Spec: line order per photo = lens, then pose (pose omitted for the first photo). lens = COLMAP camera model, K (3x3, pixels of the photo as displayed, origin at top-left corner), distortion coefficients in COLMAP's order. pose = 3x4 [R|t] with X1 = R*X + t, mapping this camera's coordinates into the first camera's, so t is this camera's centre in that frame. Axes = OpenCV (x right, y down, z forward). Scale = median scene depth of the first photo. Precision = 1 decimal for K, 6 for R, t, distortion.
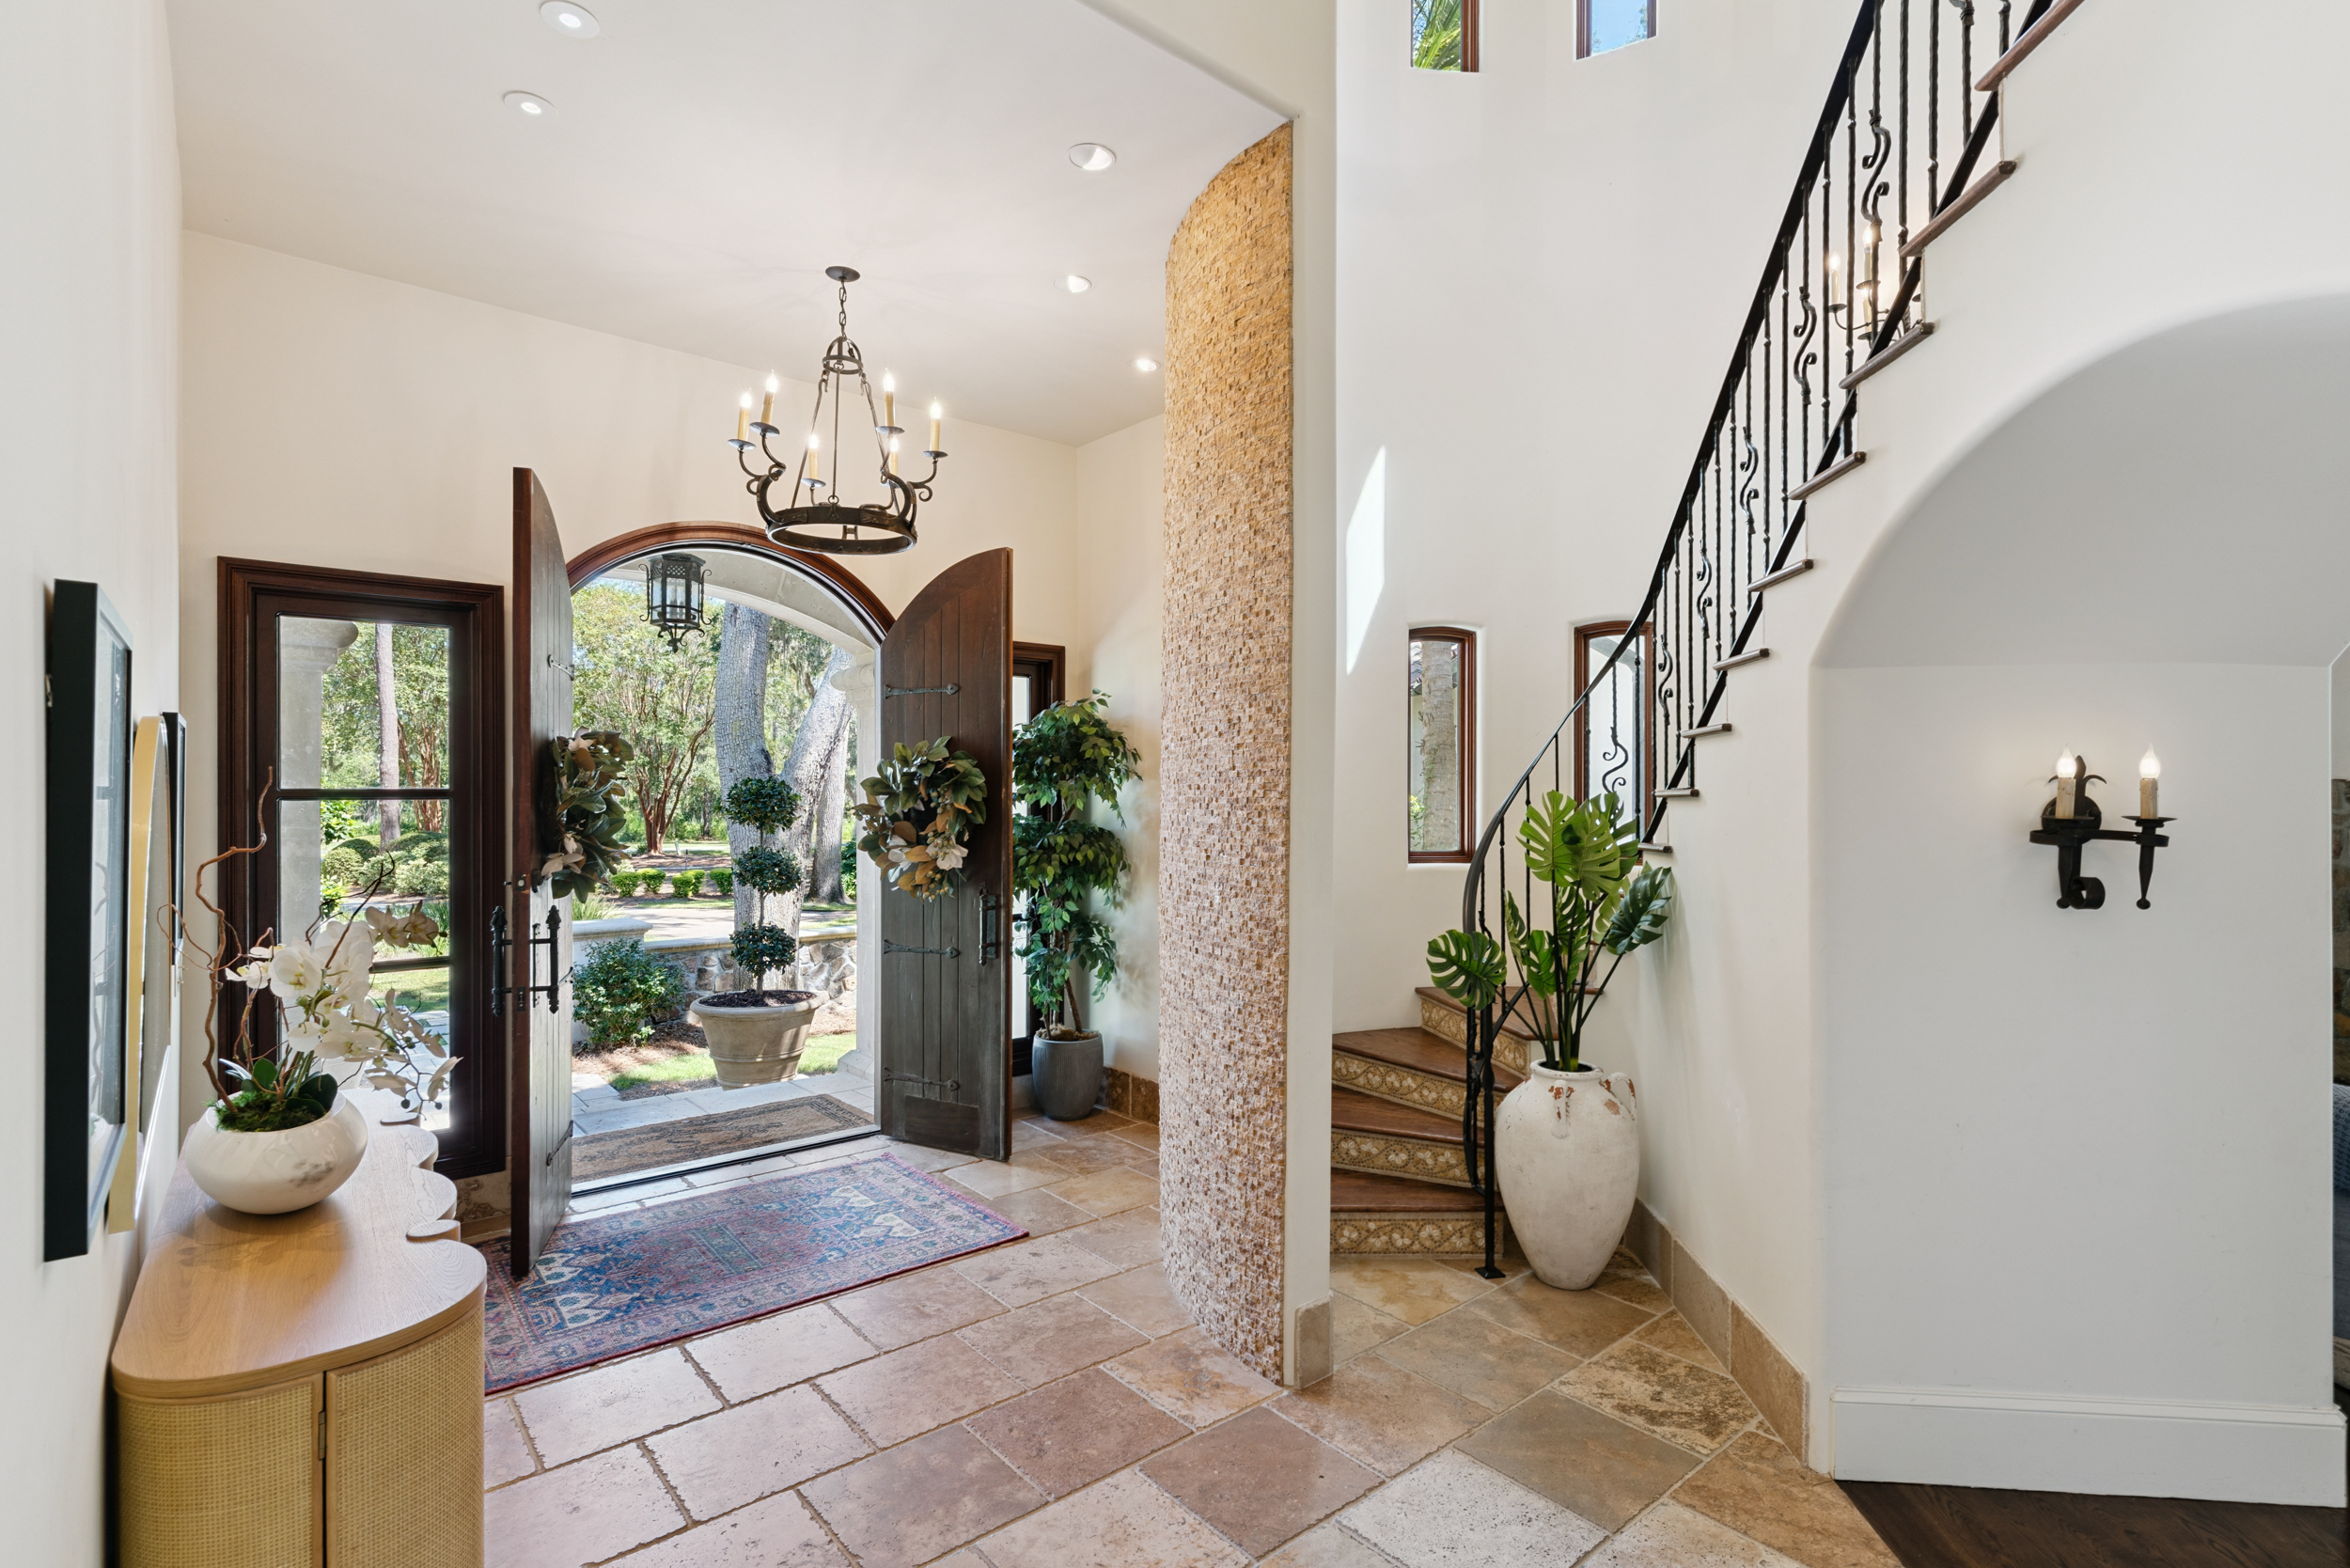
lens RADIAL K [[1132.5, 0, 1164.6], [0, 1132.5, 796.2], [0, 0, 1]] dist [0.006898, 0.000710]
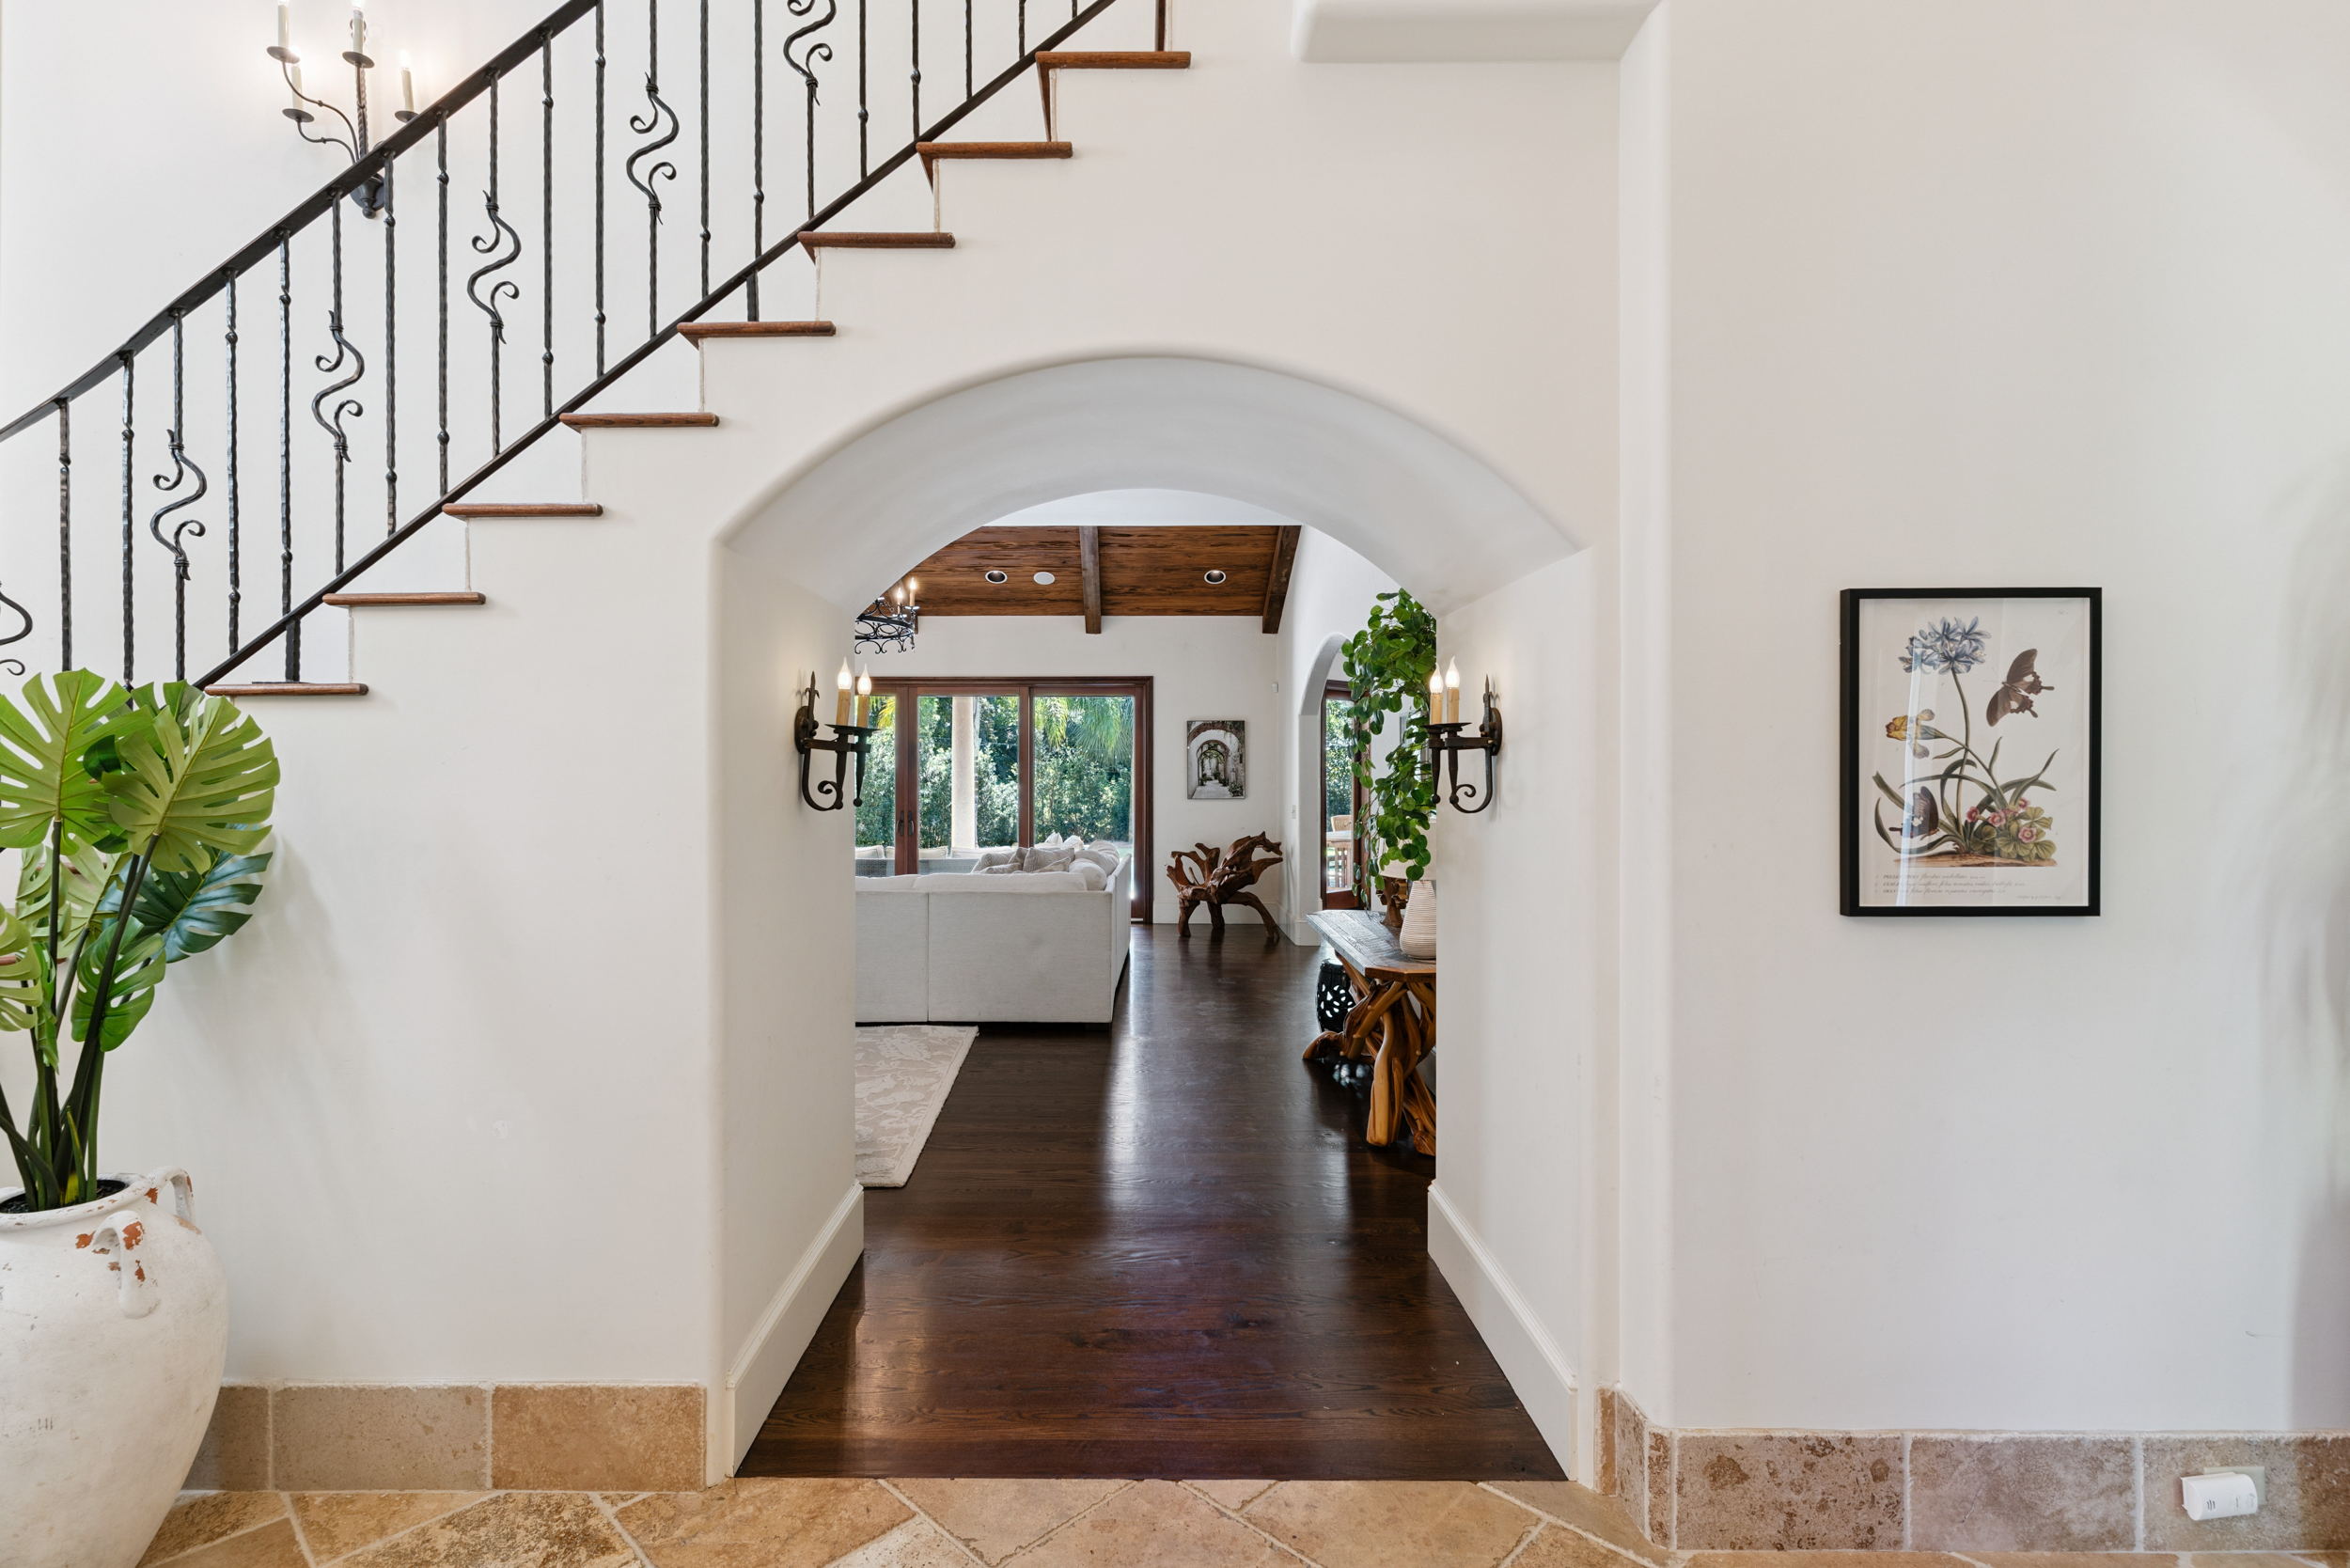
lens RADIAL K [[1132.5, 0, 1173.3], [0, 1132.5, 762.4], [0, 0, 1]] dist [0.006898, 0.000710]
pose [[-0.096909, -0.000711, 0.995293, -0.193200], [-0.002330, 0.999997, 0.000488, 0.030521], [-0.995291, -0.002271, -0.096910, 0.461689]]
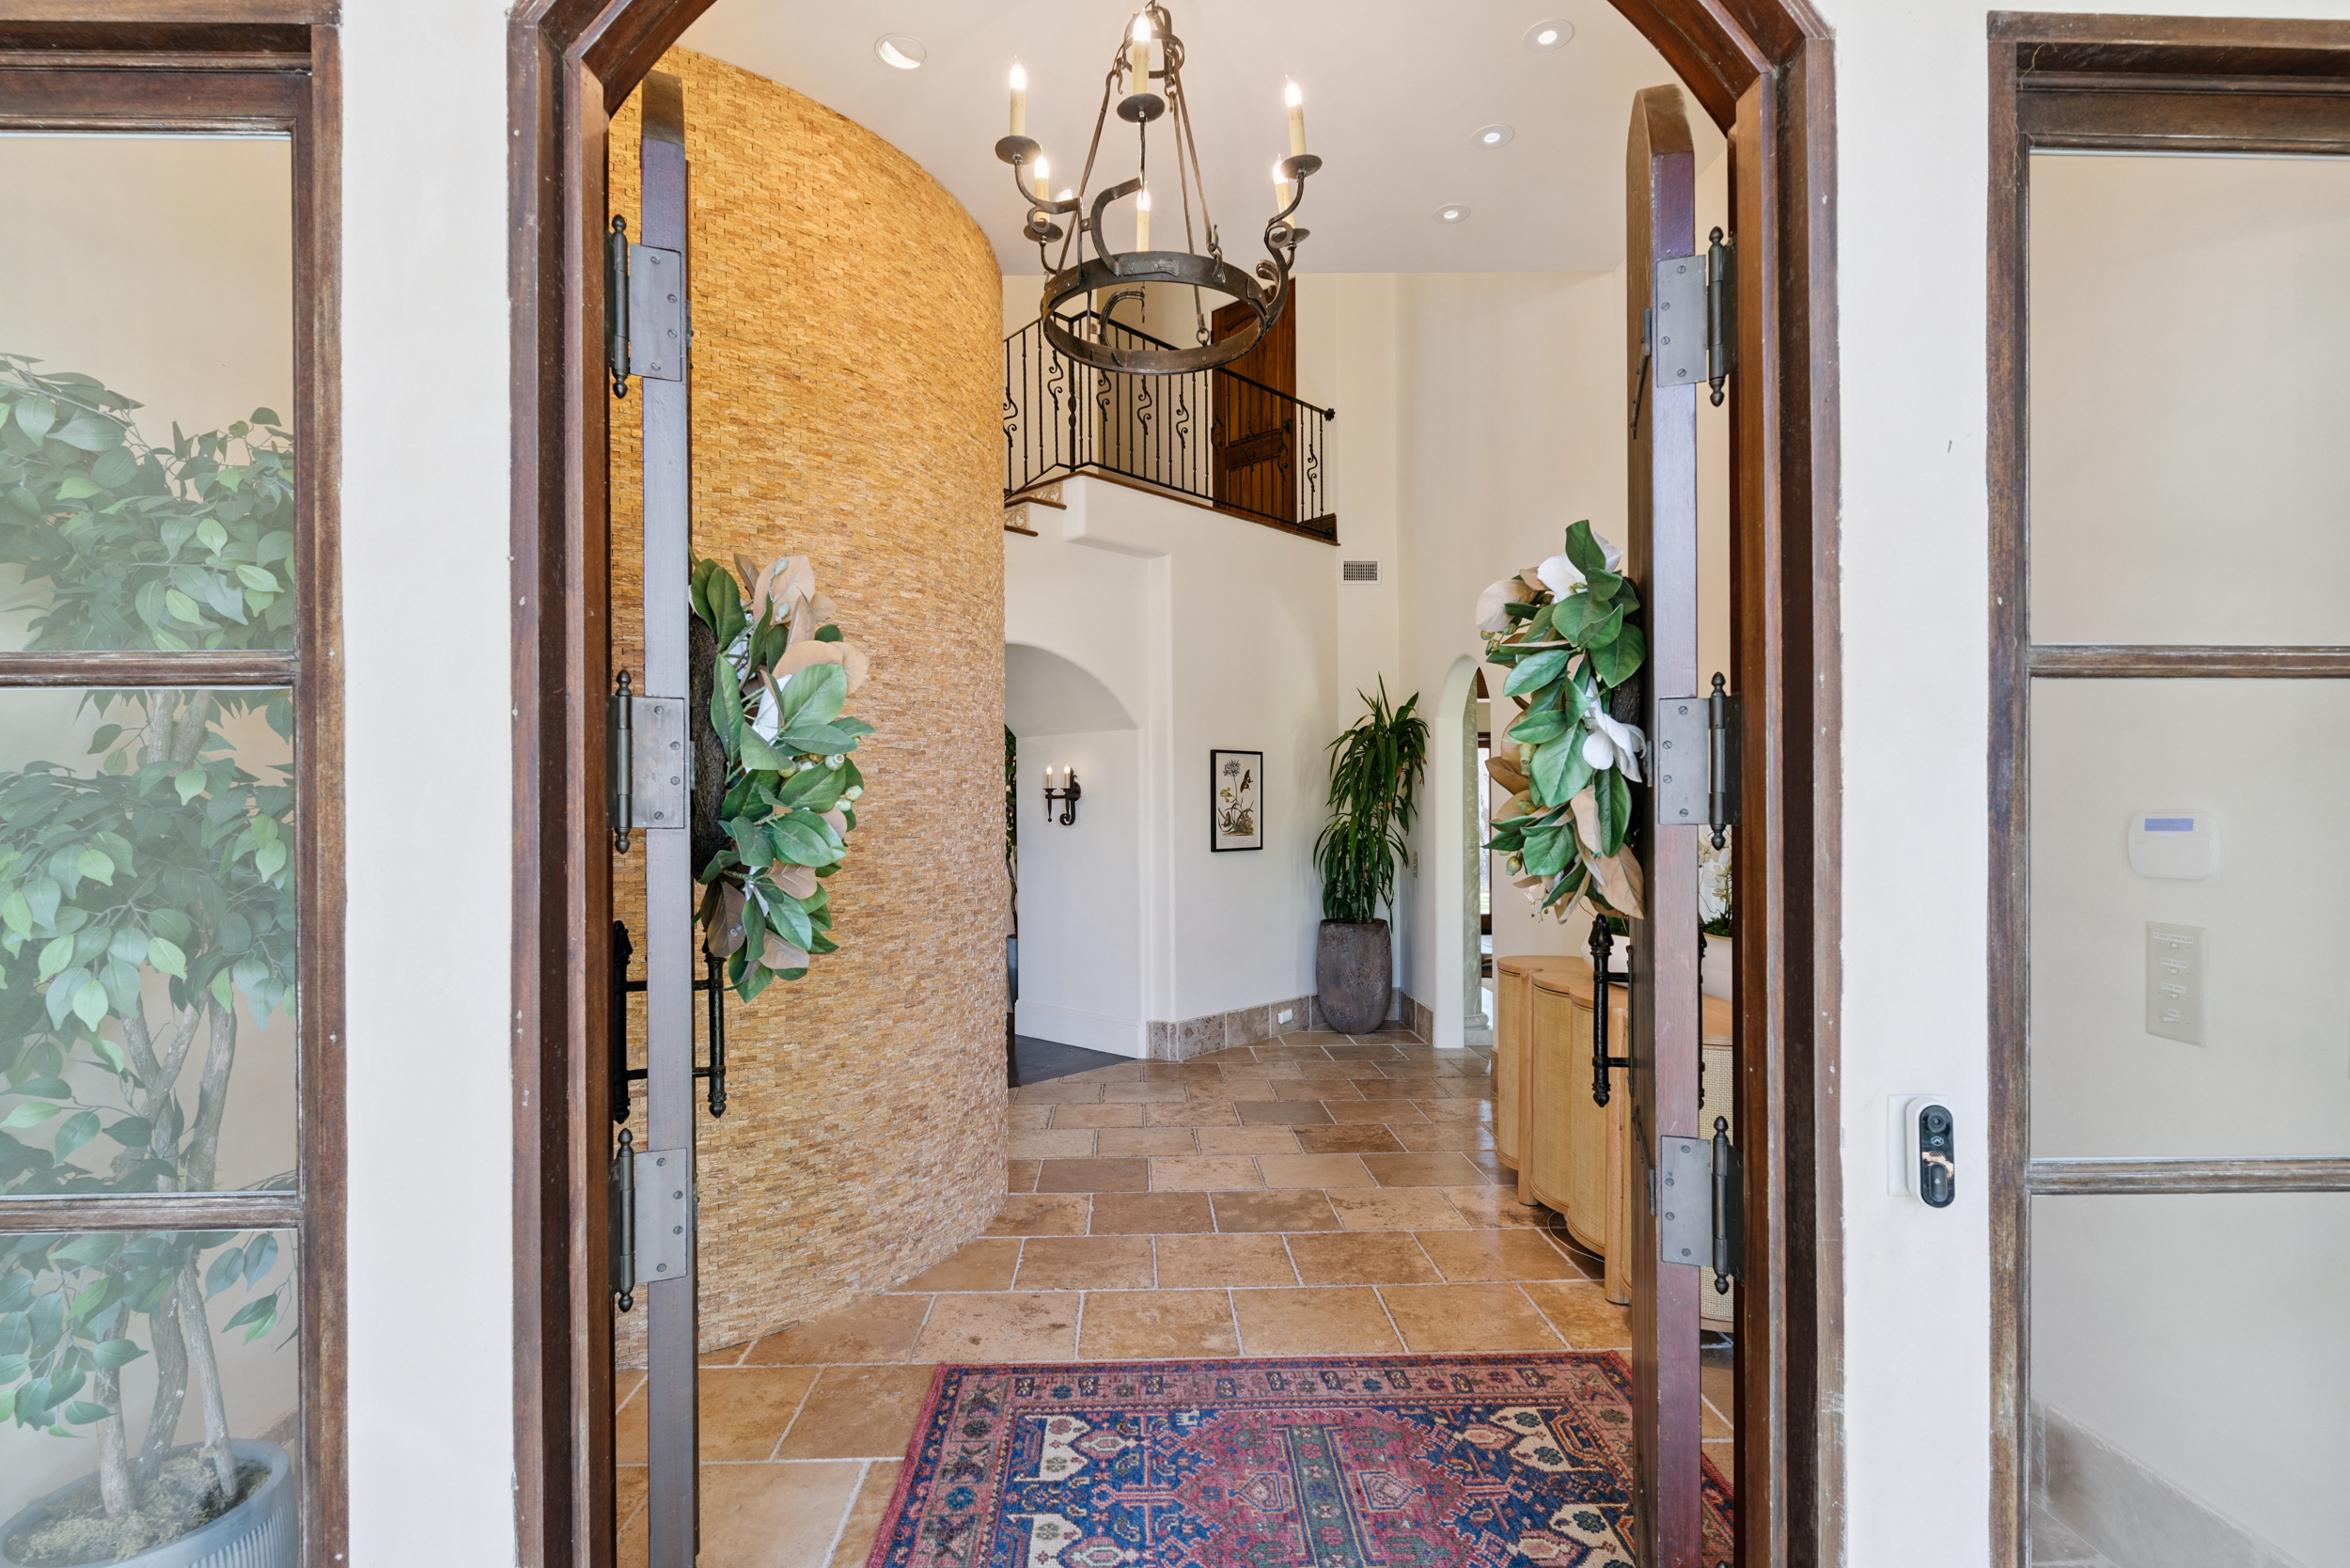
lens RADIAL K [[1132.5, 0, 1166.0], [0, 1132.5, 802.1], [0, 0, 1]] dist [0.006898, 0.000710]
pose [[-0.795228, 0.007703, 0.606261, -0.775173], [0.001264, 0.999938, -0.011047, 0.050026], [-0.606309, -0.008019, -0.795189, 1.728051]]
